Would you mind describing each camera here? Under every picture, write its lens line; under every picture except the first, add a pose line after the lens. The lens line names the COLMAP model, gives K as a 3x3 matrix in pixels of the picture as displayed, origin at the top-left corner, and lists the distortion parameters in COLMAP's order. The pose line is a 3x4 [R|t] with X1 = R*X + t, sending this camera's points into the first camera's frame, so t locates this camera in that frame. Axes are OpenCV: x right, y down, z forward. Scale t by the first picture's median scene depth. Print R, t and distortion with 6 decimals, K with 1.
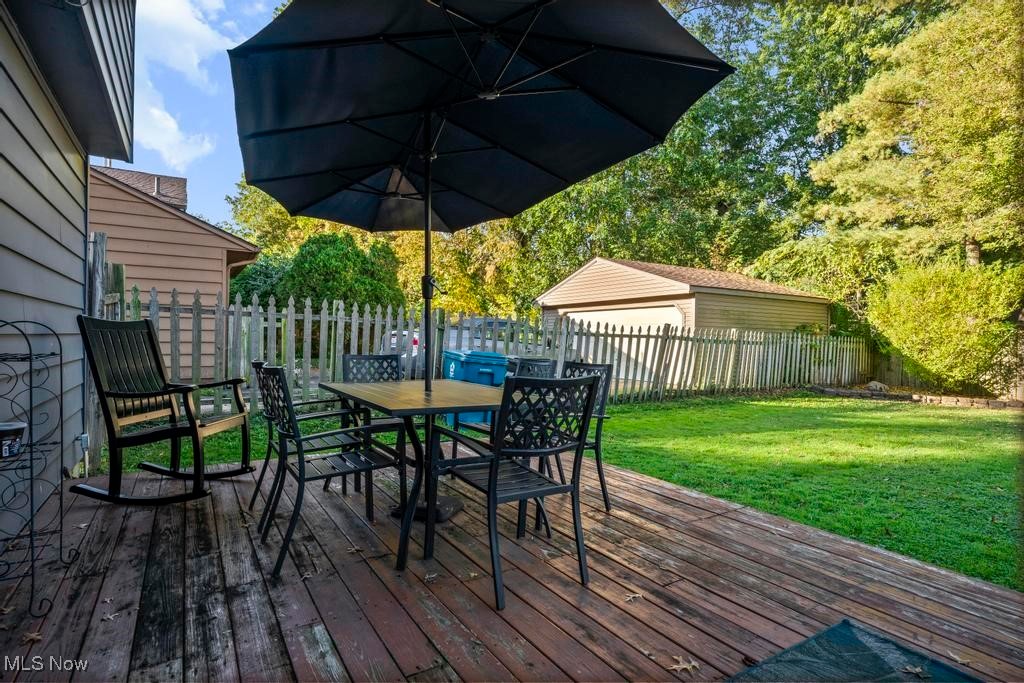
lens RADIAL K [[525.0, 0, 513.2], [0, 525.0, 339.8], [0, 0, 1]] dist [-0.010230, 0.003162]
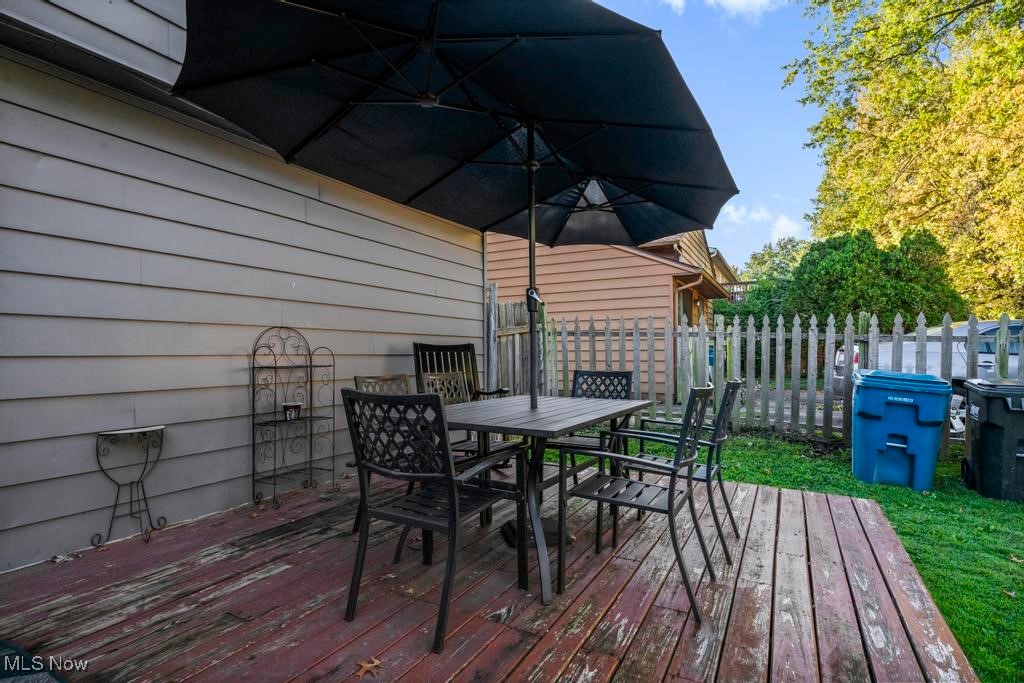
lens RADIAL K [[525.0, 0, 505.9], [0, 525.0, 348.1], [0, 0, 1]] dist [-0.010230, 0.003162]
pose [[0.457668, -0.029306, -0.888640, 0.310134], [0.007337, 0.999547, -0.029185, 0.007754], [0.889093, 0.006837, 0.457676, 0.245090]]
